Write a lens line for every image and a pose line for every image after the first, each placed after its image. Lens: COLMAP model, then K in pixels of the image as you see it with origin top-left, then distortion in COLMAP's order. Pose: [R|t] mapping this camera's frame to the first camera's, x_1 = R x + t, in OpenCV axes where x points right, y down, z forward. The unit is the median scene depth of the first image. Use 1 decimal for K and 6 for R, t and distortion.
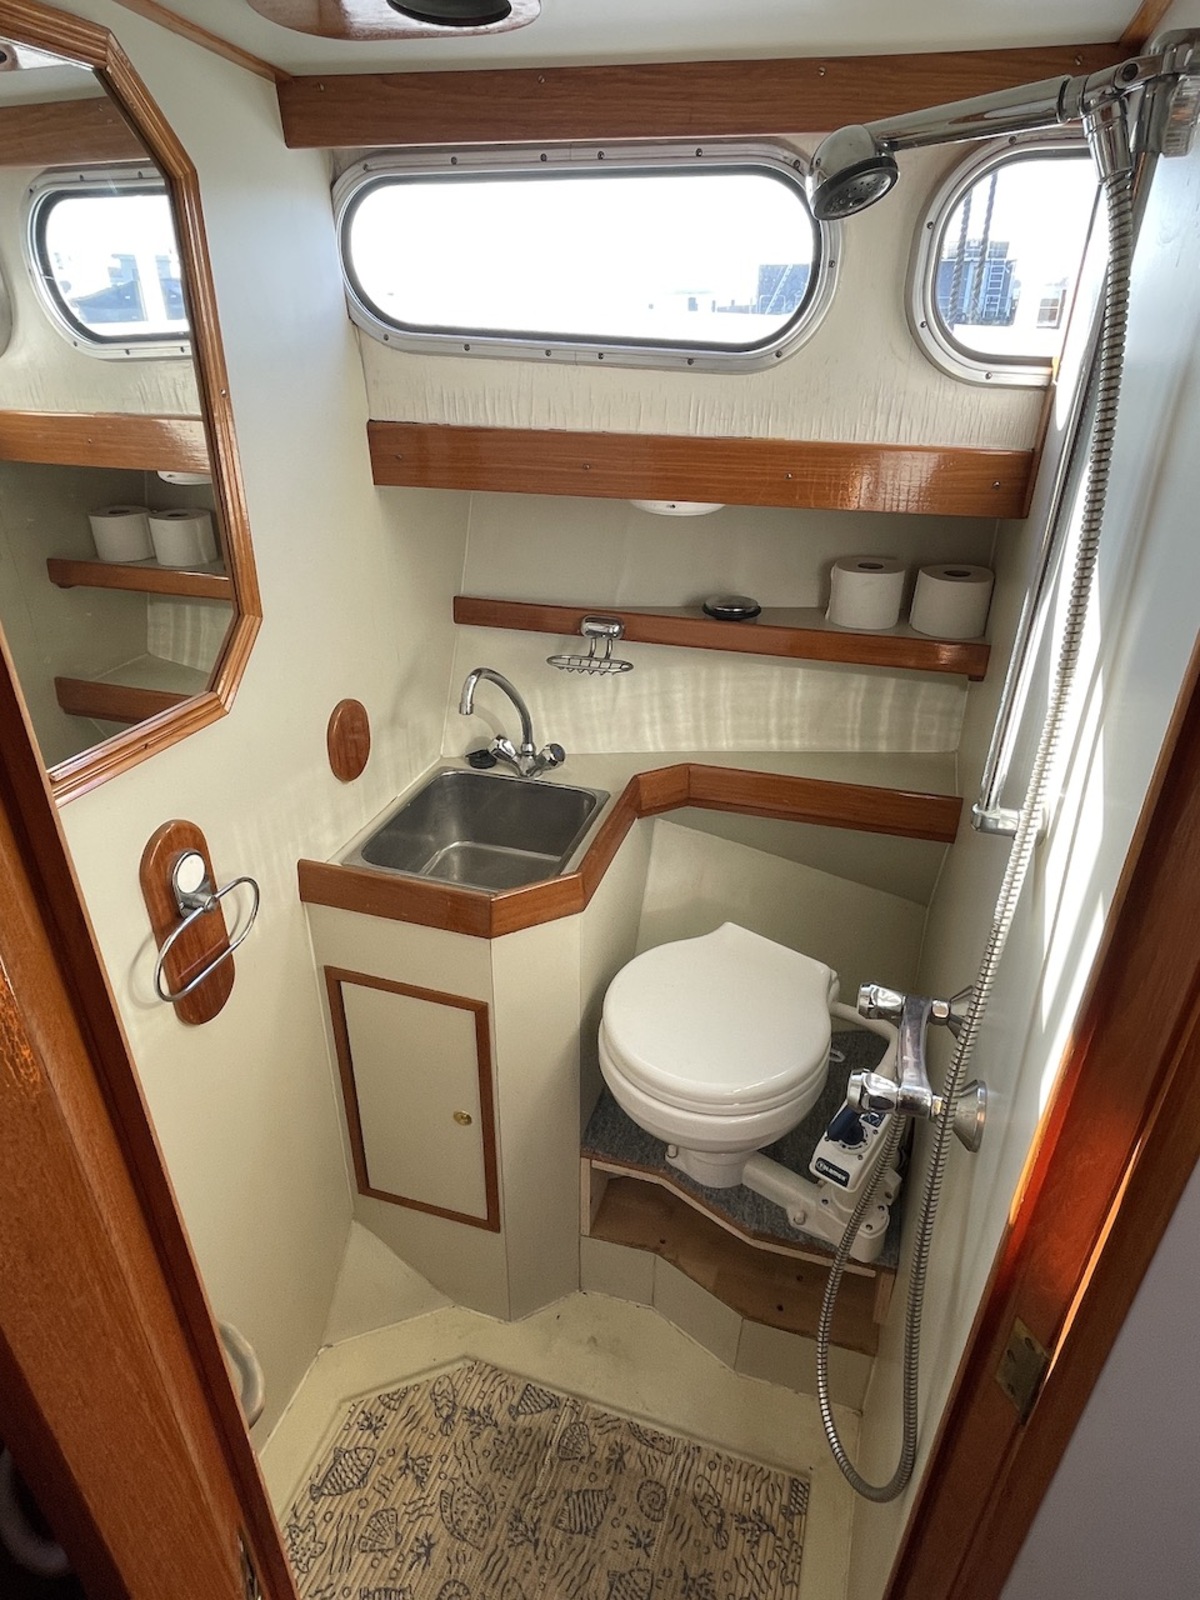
lens RADIAL K [[945.2, 0, 600.0], [0, 945.2, 800.0], [0, 0, 1]] dist [-0.005969, -0.001694]
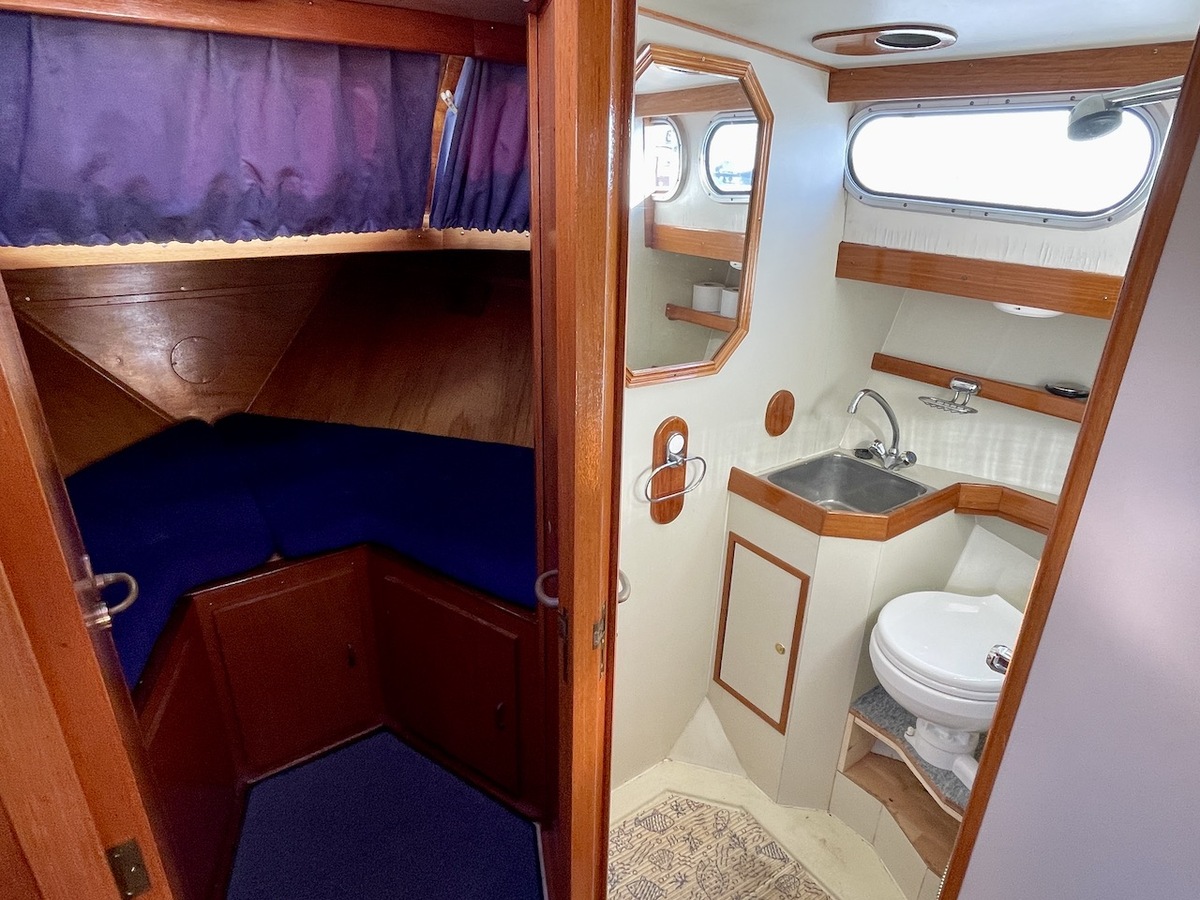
lens RADIAL K [[708.9, 0, 600.0], [0, 708.9, 450.0], [0, 0, 1]] dist [-0.005969, -0.001694]
pose [[0.801036, 0.234670, -0.550701, 0.194466], [-0.296872, 0.954589, -0.025043, 0.126096], [0.519816, 0.183548, 0.834327, -0.247319]]
